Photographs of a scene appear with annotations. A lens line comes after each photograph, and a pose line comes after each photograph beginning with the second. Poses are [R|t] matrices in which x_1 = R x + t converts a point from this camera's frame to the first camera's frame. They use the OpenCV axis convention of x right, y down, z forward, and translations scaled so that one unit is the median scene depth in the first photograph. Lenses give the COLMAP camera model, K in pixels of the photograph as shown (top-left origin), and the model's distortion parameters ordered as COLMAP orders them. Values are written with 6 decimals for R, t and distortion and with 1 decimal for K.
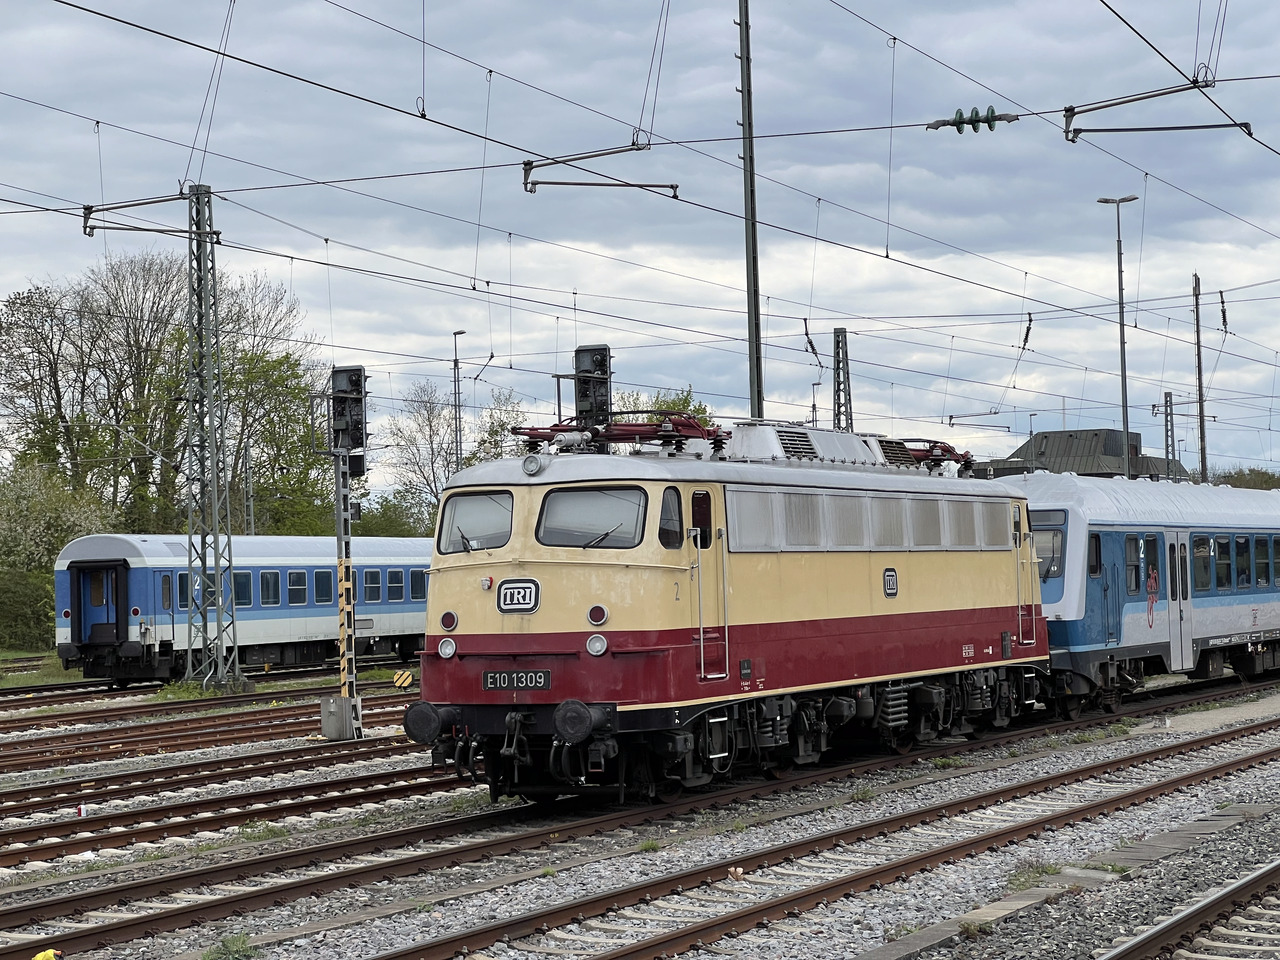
lens RADIAL K [[3060.9, 0, 627.0], [0, 3060.9, 483.0], [0, 0, 1]] dist [0.253684, 0.000000]
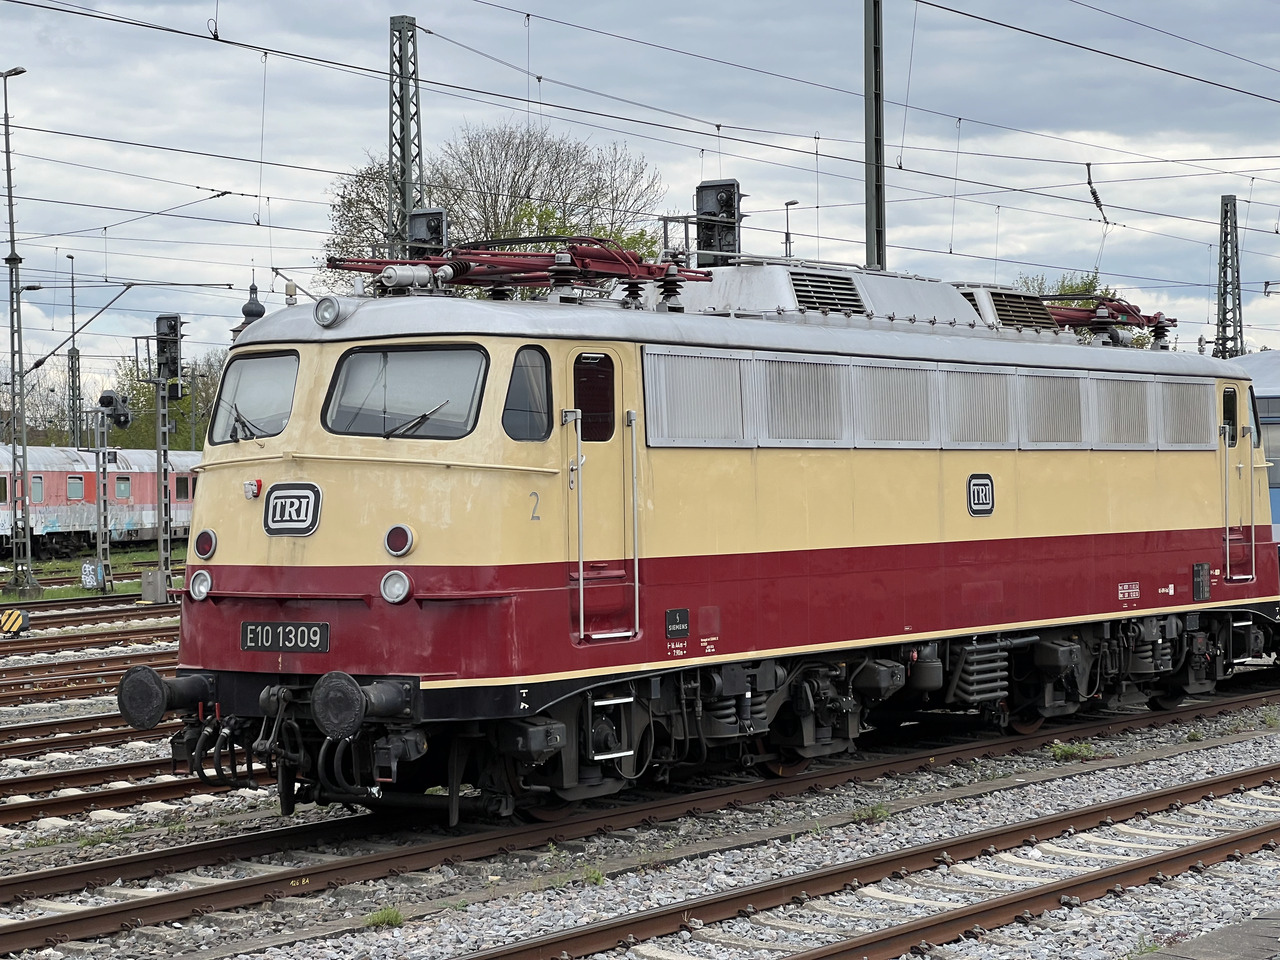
lens RADIAL K [[3060.9, 0, 595.6], [0, 3060.9, 478.9], [0, 0, 1]] dist [0.253684, 0.000000]
pose [[0.986901, 0.015217, -0.160608, 0.126626], [-0.009806, 0.999359, 0.034424, 0.006535], [0.161029, -0.032398, 0.986418, 0.338124]]
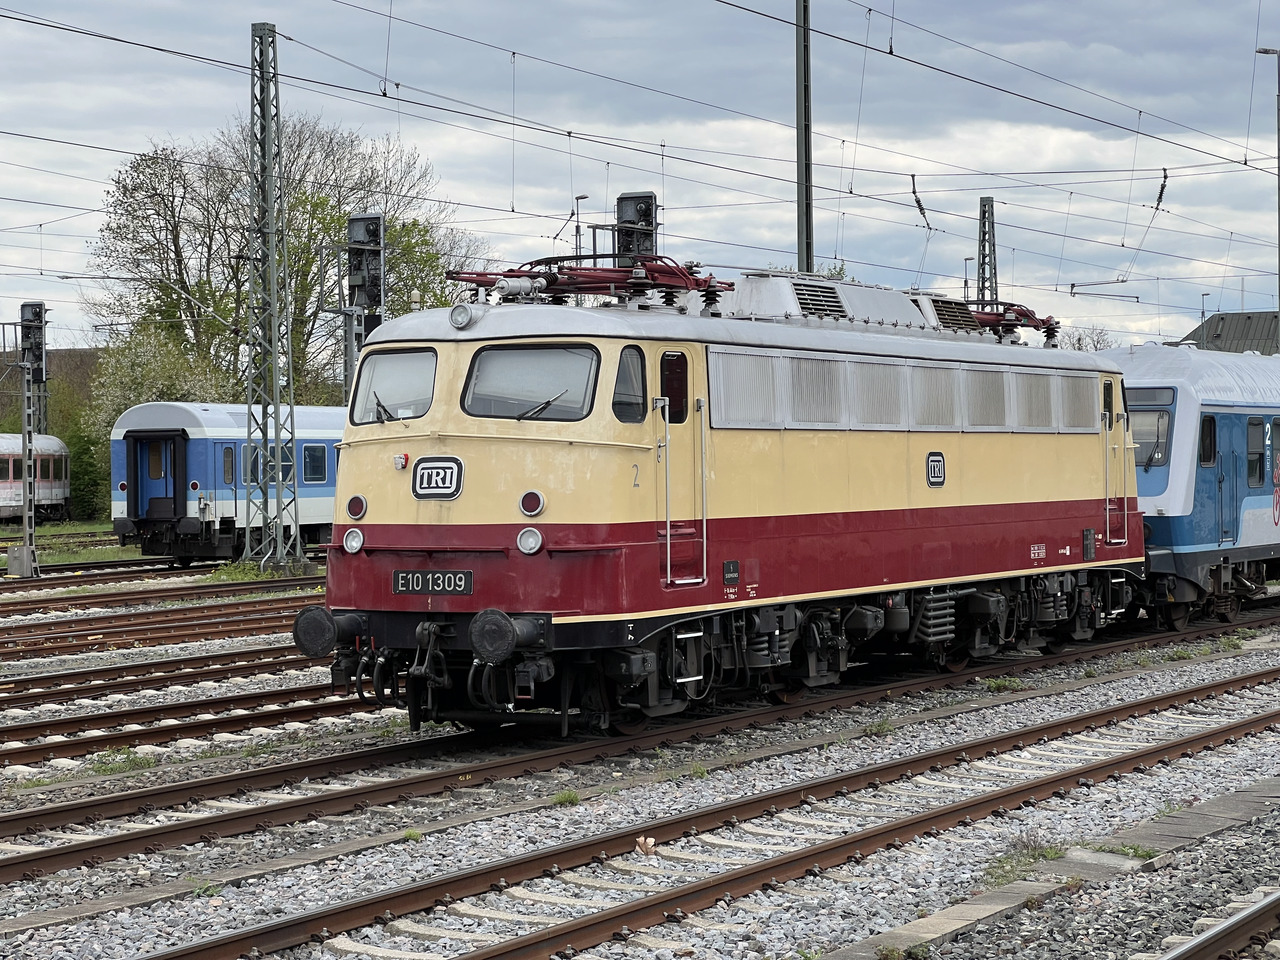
lens RADIAL K [[3060.9, 0, 644.0], [0, 3060.9, 471.3], [0, 0, 1]] dist [0.253684, 0.000000]
pose [[0.998466, 0.017238, -0.052612, 0.057492], [-0.015374, 0.999247, 0.035619, 0.005171], [0.053187, -0.034756, 0.997980, 0.186112]]
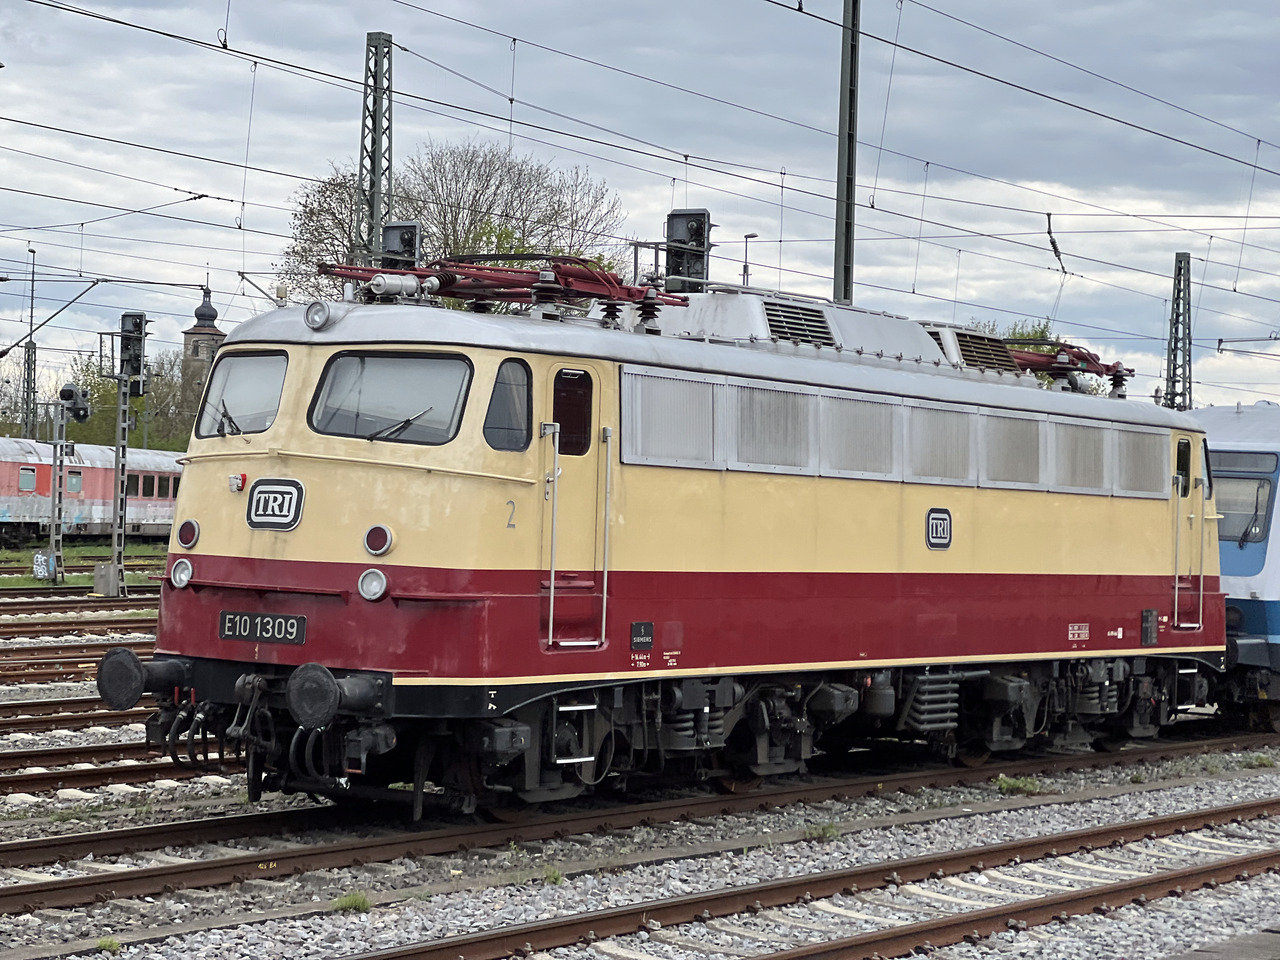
lens RADIAL K [[3060.9, 0, 528.4], [0, 3060.9, 379.3], [0, 0, 1]] dist [0.253684, 0.000000]
pose [[0.984307, 0.062154, -0.165158, 0.122463], [-0.063798, 0.997952, -0.004665, 0.008305], [0.164530, 0.015128, 0.986256, 0.315898]]
